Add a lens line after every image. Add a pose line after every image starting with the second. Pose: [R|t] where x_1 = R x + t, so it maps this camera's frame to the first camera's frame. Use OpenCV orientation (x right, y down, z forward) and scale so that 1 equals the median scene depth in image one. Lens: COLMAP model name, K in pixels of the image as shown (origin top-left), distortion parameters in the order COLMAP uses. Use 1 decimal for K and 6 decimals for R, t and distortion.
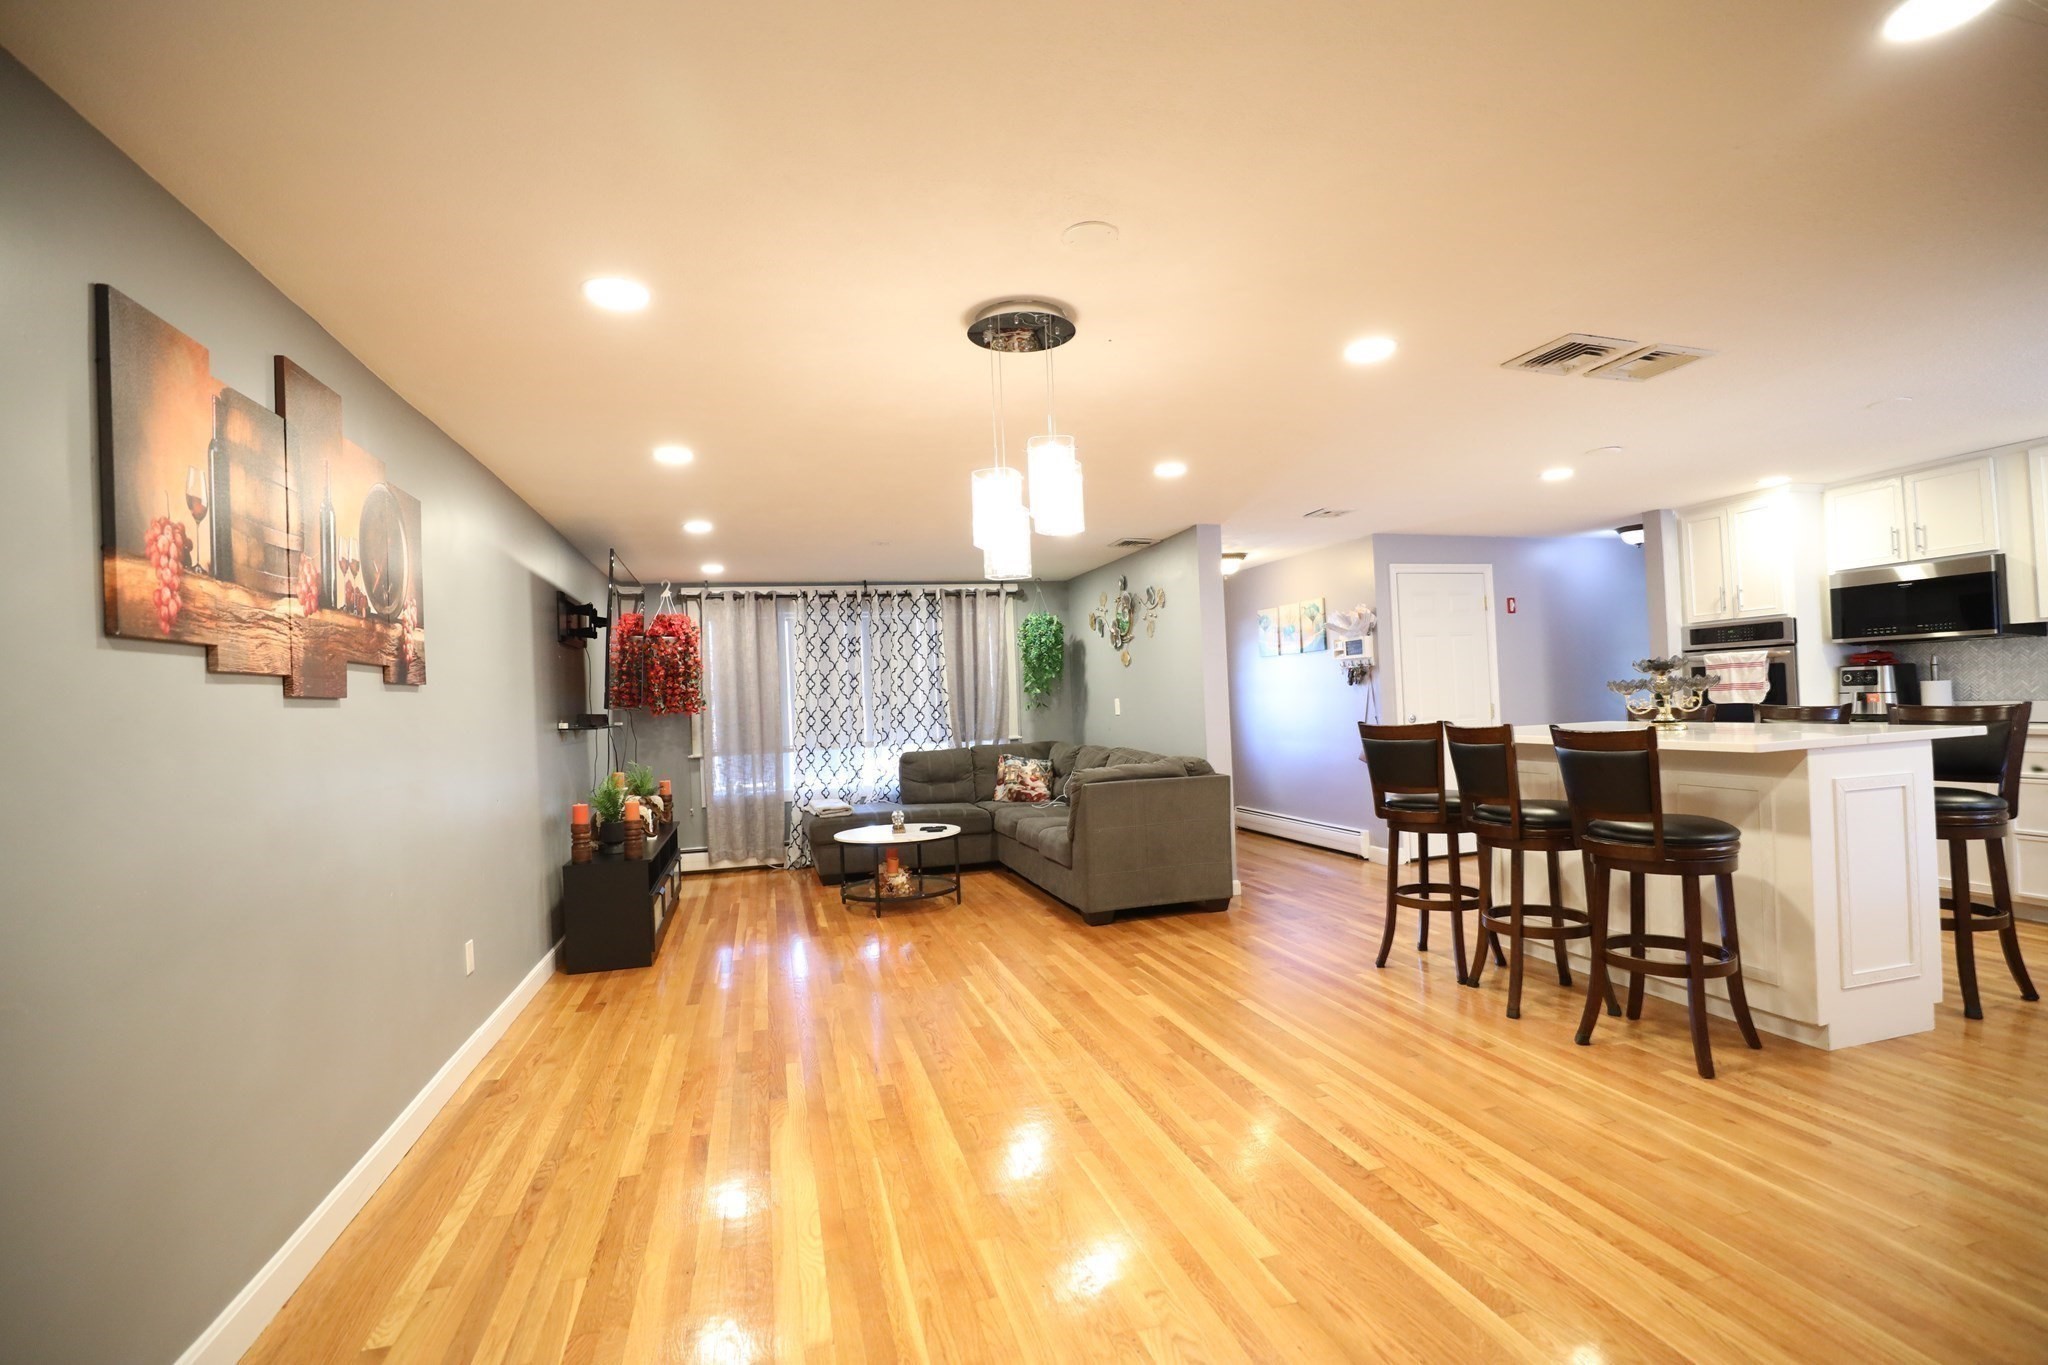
lens RADIAL K [[930.6, 0, 1022.7], [0, 930.6, 684.2], [0, 0, 1]] dist [-0.045163, 0.013971]
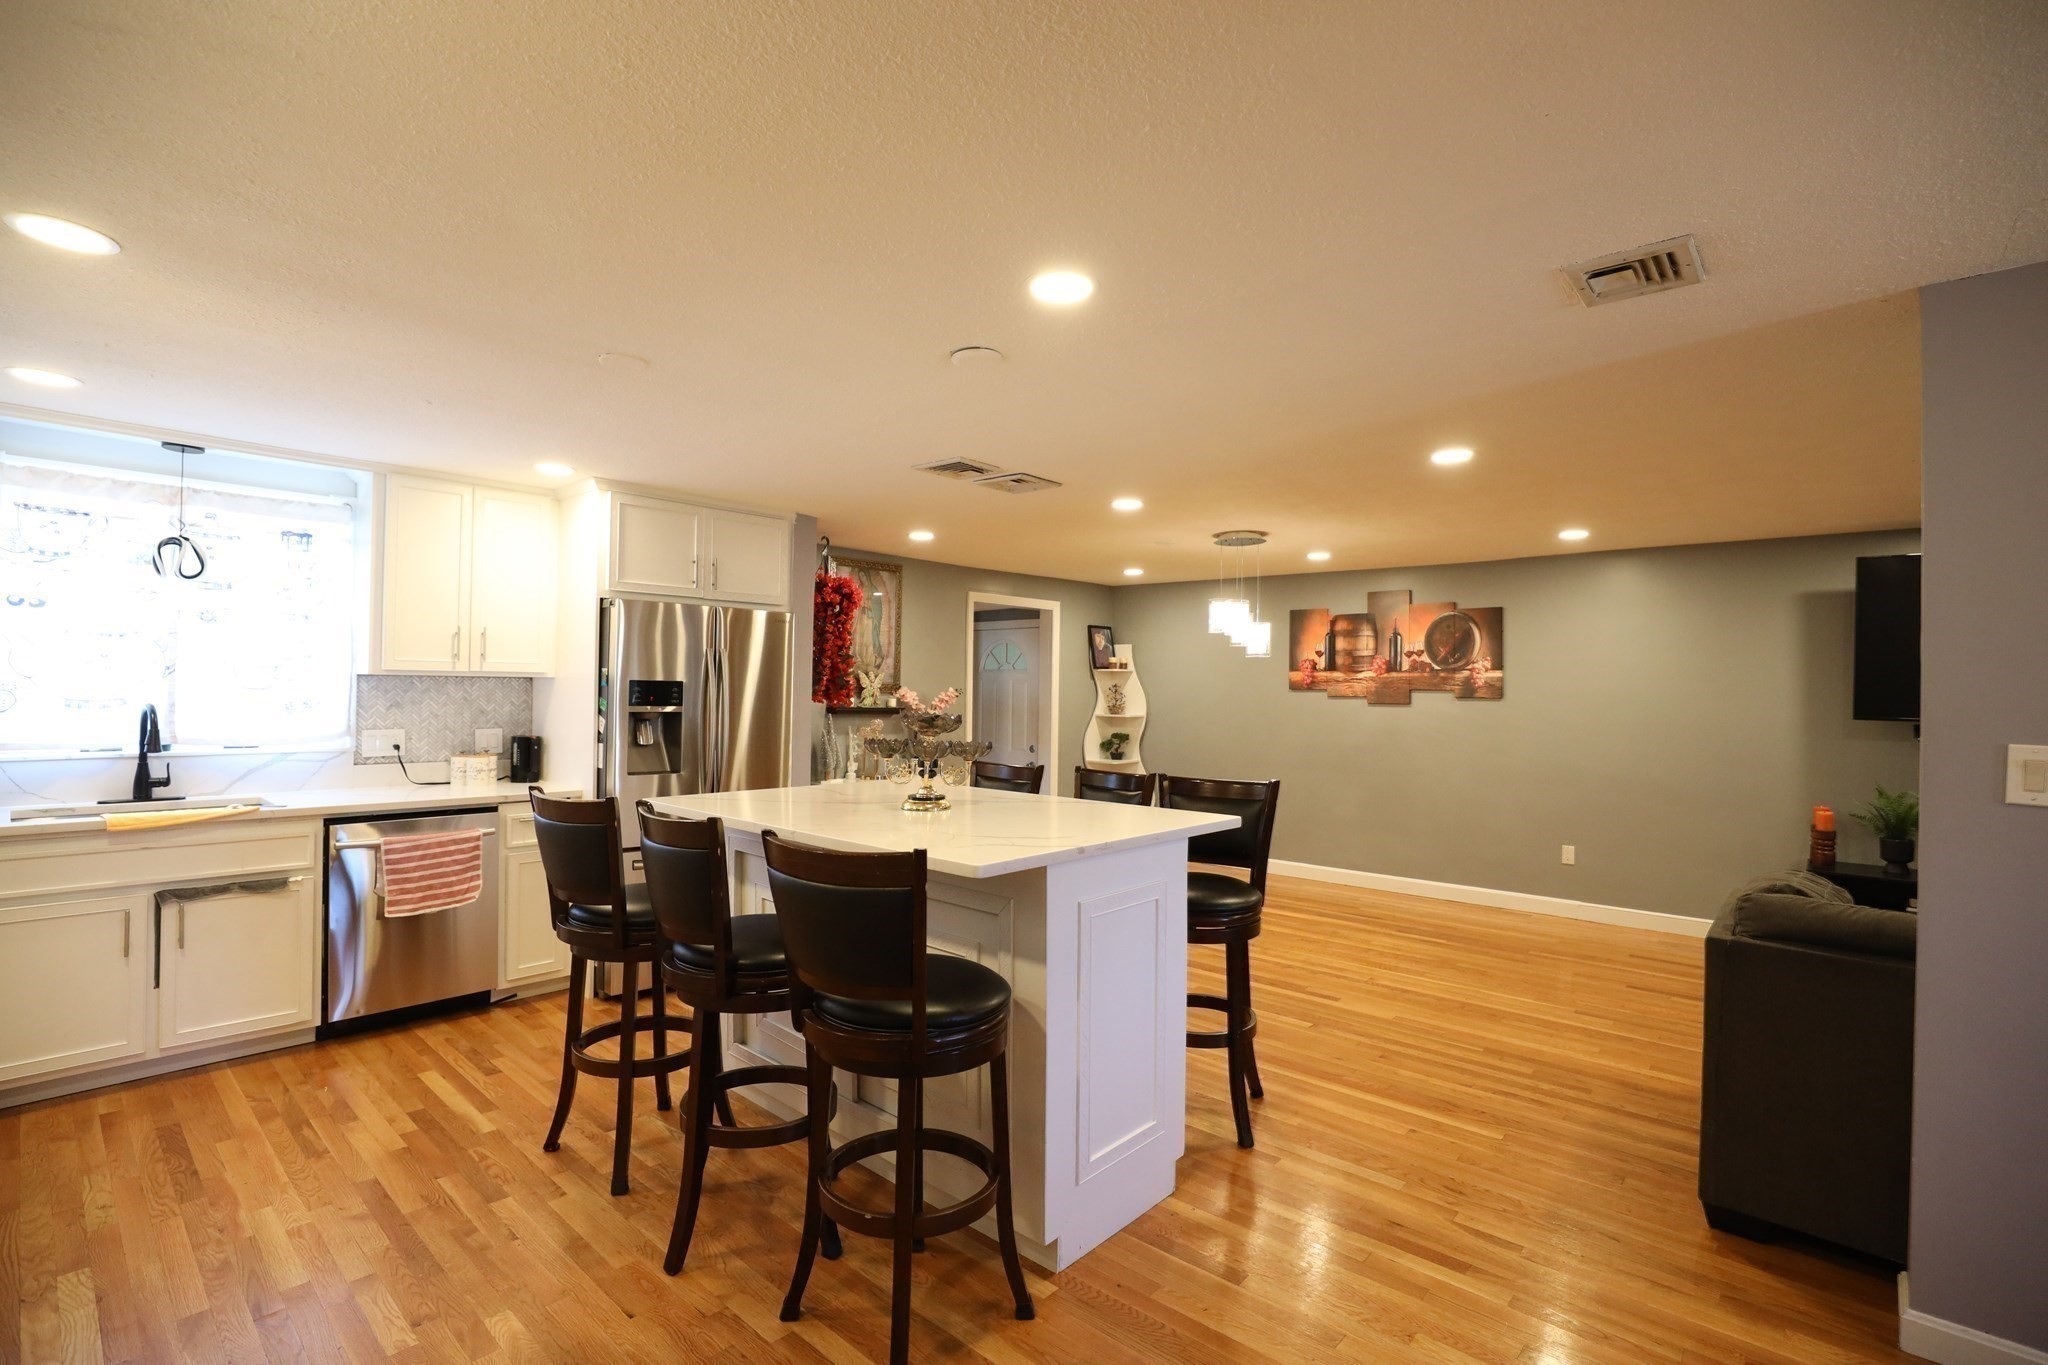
lens RADIAL K [[930.6, 0, 1022.7], [0, 930.6, 684.2], [0, 0, 1]] dist [-0.045163, 0.013971]
pose [[-0.842405, 0.026100, -0.538212, 0.878784], [0.030165, 0.999544, 0.001259, -0.042556], [0.537999, -0.015174, -0.842809, 1.417318]]
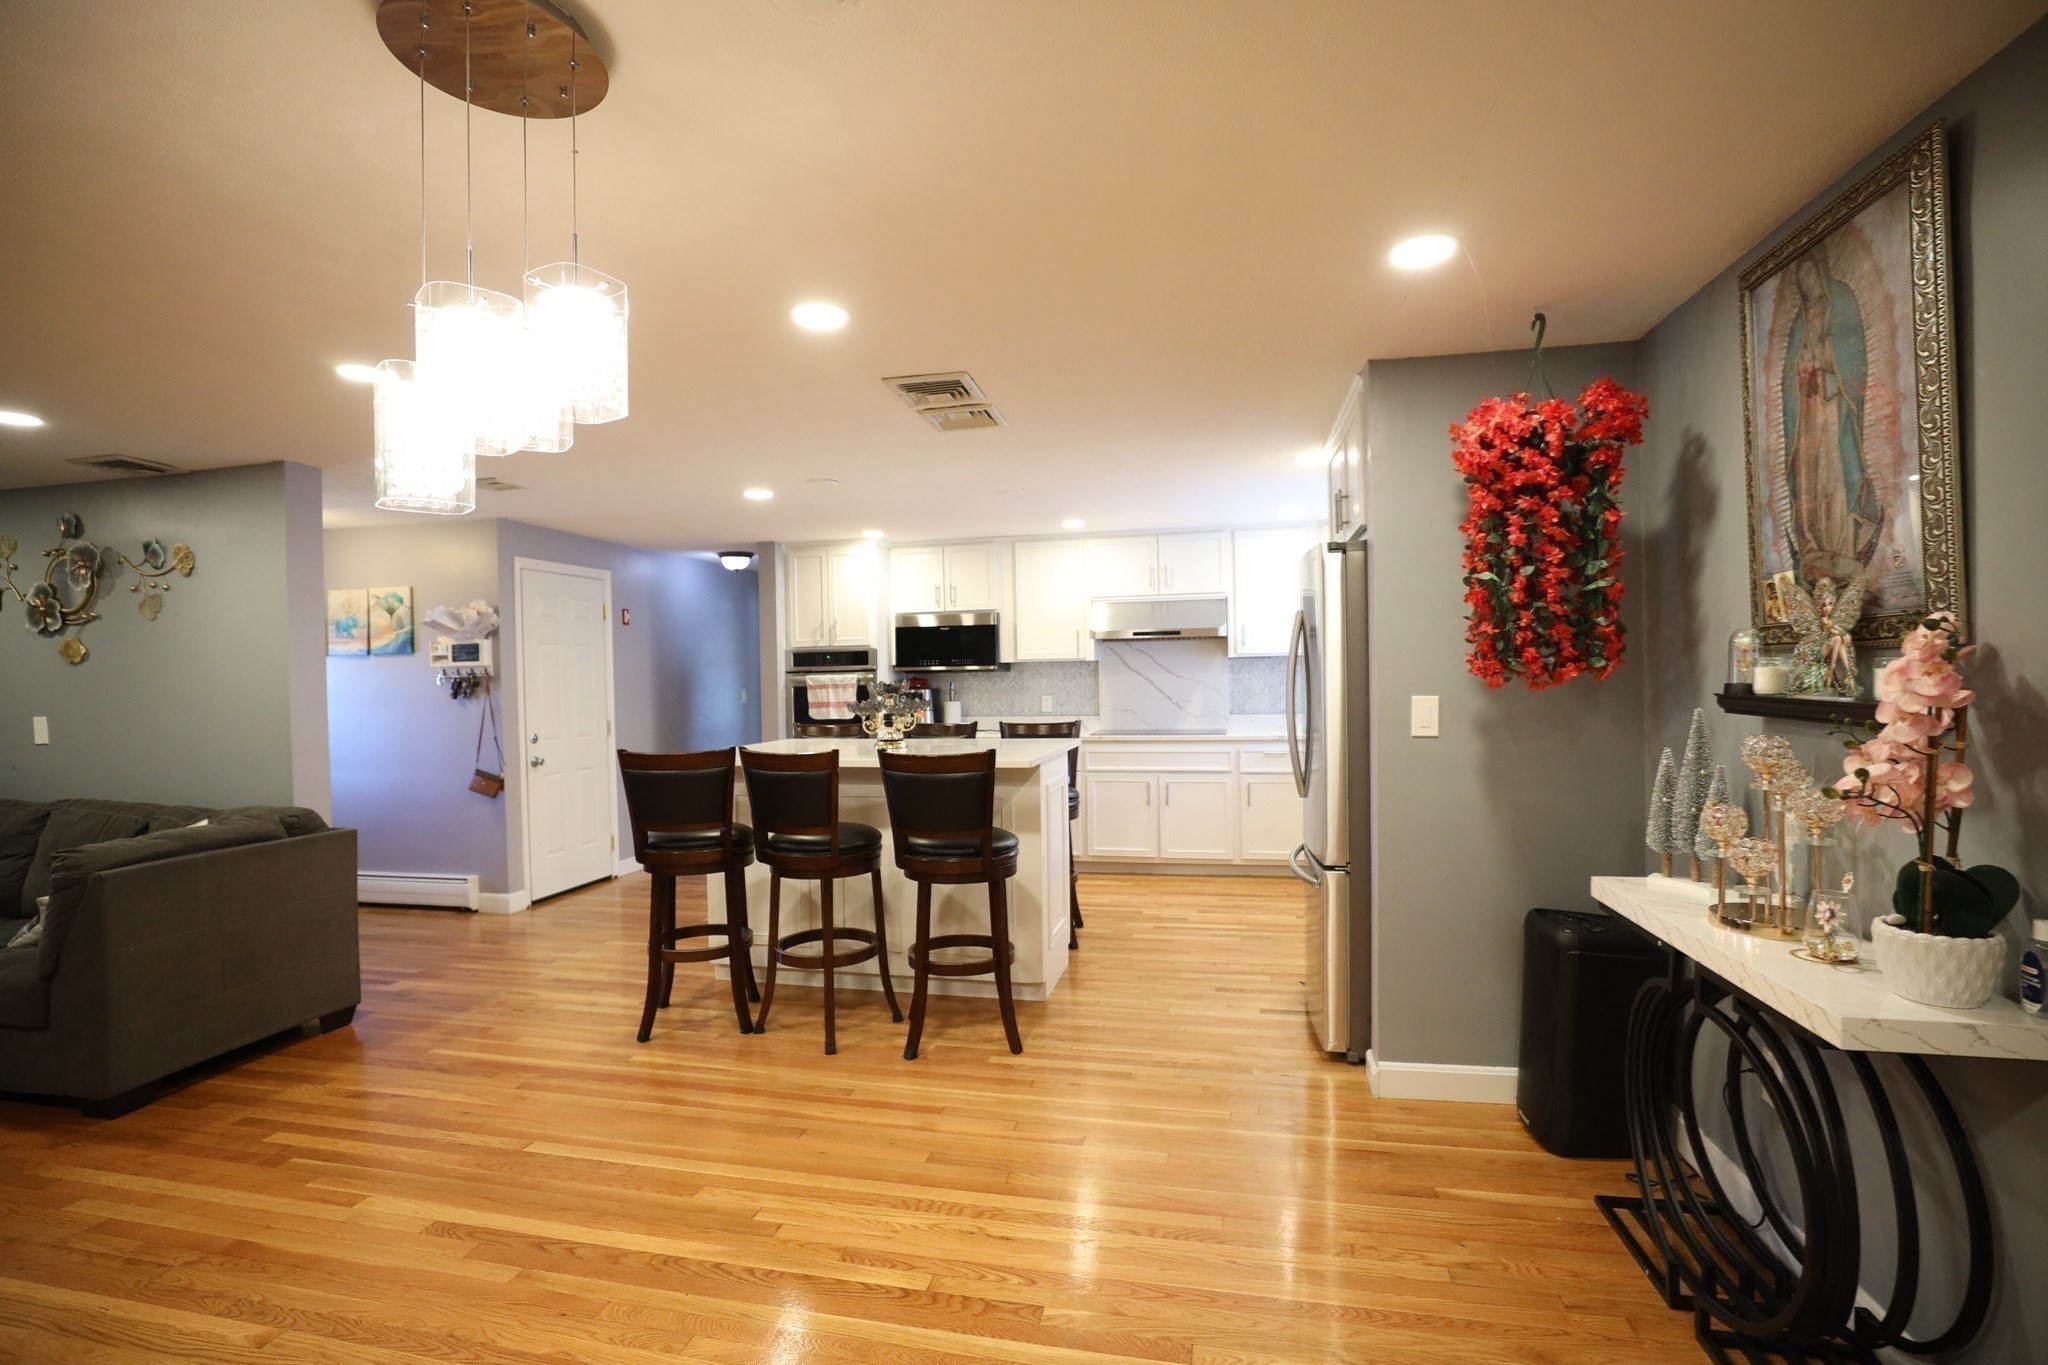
lens RADIAL K [[930.6, 0, 1022.7], [0, 930.6, 684.2], [0, 0, 1]] dist [-0.045163, 0.013971]
pose [[0.472295, 0.022176, 0.881162, -0.175924], [-0.014757, 0.999742, -0.017251, -0.007868], [-0.881317, -0.004856, 0.472500, 0.275435]]
